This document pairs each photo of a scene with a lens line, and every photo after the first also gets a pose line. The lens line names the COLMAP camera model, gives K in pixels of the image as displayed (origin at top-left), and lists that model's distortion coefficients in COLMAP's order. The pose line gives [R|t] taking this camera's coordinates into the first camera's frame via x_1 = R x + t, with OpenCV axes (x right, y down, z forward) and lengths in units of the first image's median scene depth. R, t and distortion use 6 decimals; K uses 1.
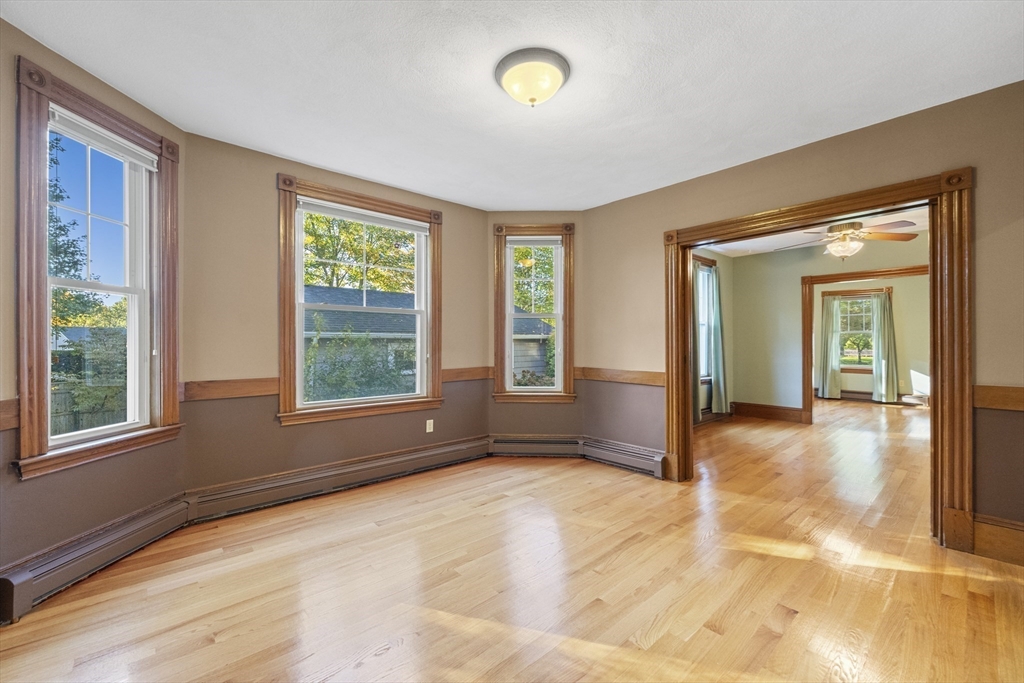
lens RADIAL K [[418.1, 0, 509.2], [0, 418.1, 342.7], [0, 0, 1]] dist [0.000740, -0.000786]
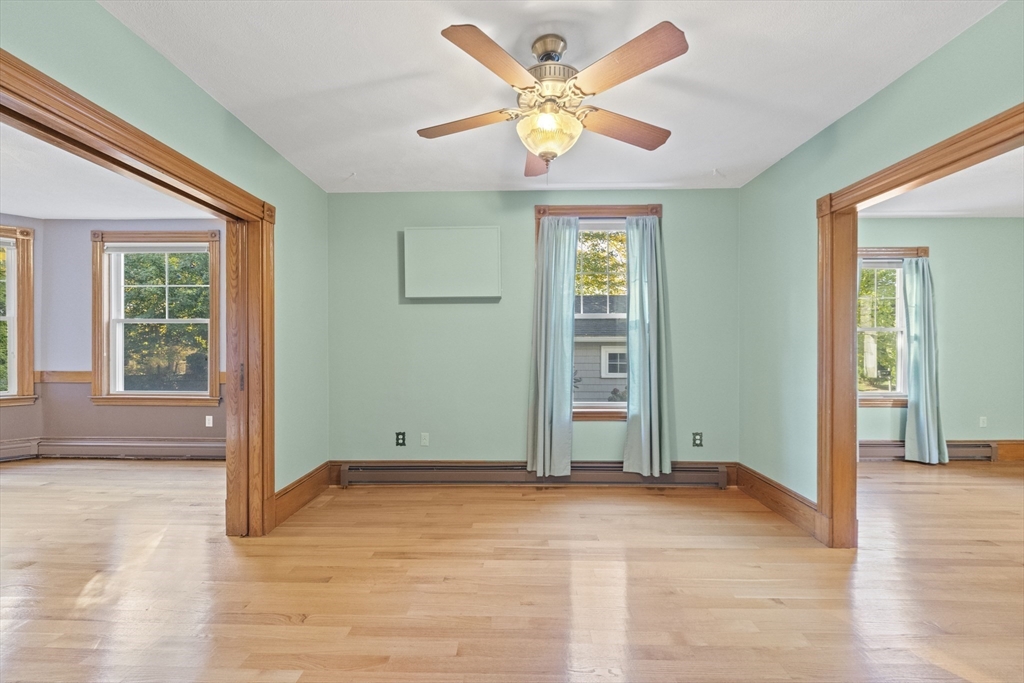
lens RADIAL K [[418.1, 0, 508.8], [0, 418.1, 345.6], [0, 0, 1]] dist [0.000740, -0.000786]
pose [[0.733232, 0.001957, -0.679976, 1.213181], [-0.000583, 0.999997, 0.002250, -0.008357], [0.679978, -0.001253, 0.733231, 0.746233]]
